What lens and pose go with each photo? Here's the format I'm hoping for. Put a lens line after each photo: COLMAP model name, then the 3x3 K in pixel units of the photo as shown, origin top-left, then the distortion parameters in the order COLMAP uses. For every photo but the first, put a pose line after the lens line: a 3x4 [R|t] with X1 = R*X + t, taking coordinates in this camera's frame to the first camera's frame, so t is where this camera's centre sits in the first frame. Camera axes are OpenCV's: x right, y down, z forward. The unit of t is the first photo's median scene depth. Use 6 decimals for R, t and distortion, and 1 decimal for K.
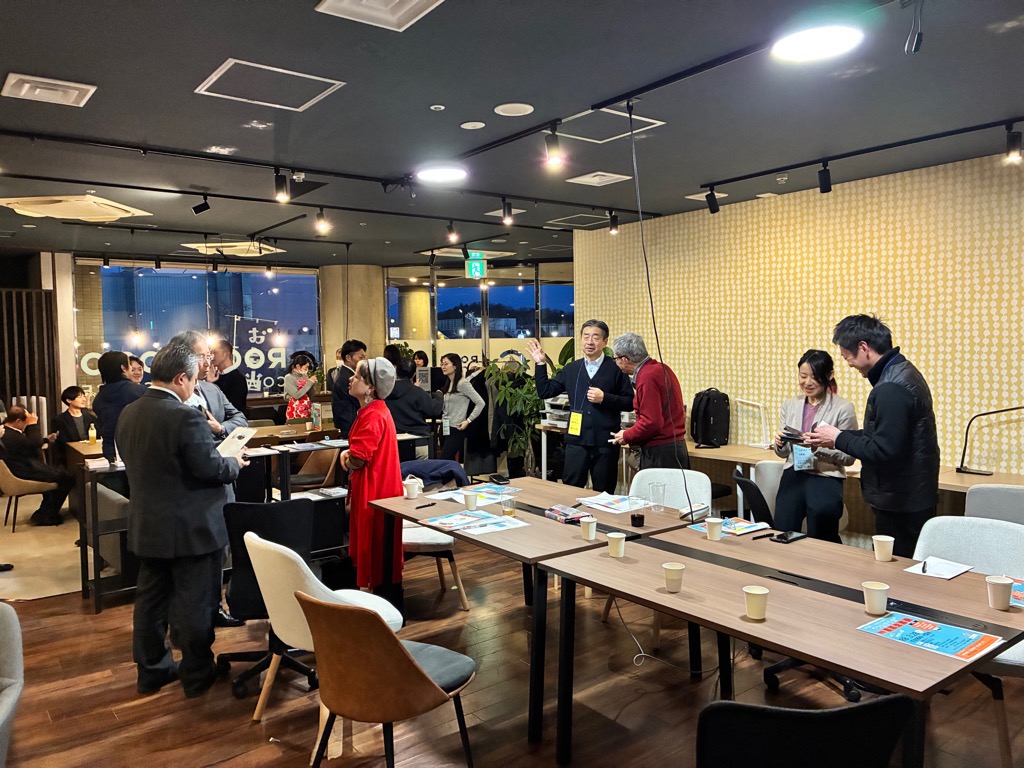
lens RADIAL K [[773.8, 0, 511.3], [0, 773.8, 383.7], [0, 0, 1]] dist [0.007078, 0.002405]
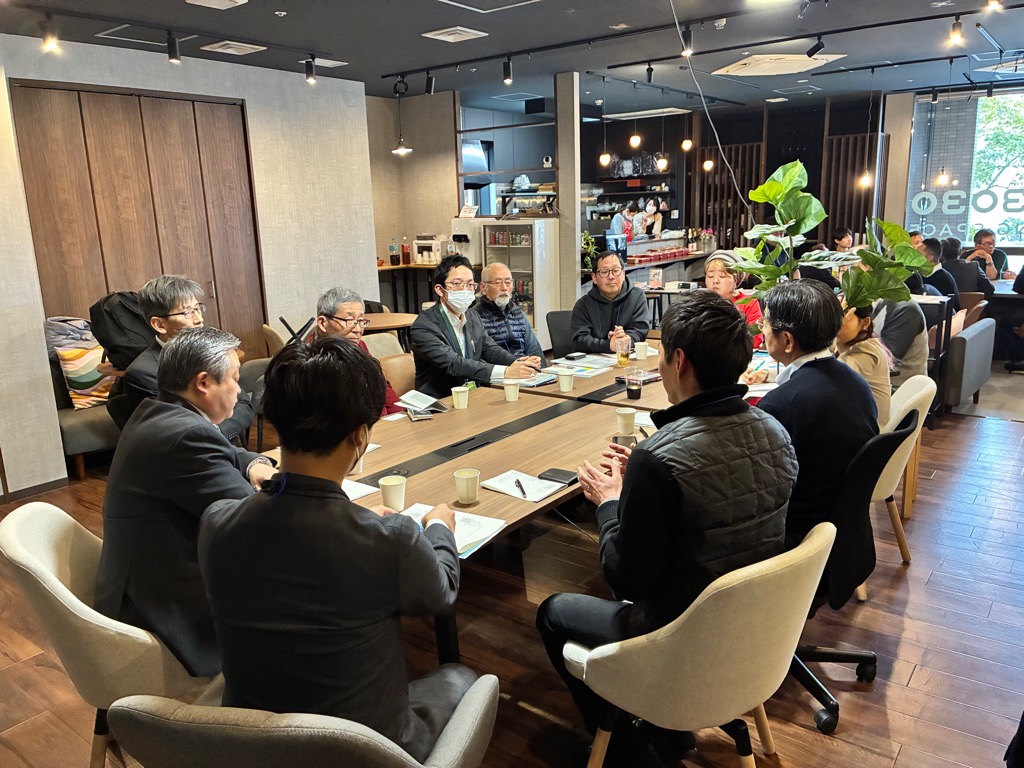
lens RADIAL K [[773.8, 0, 511.3], [0, 773.8, 384.9], [0, 0, 1]] dist [0.007078, 0.002405]
pose [[0.262967, 0.222566, -0.938783, 0.547258], [-0.018401, 0.974008, 0.225763, -0.021686], [0.964629, -0.042093, 0.260227, 0.335705]]
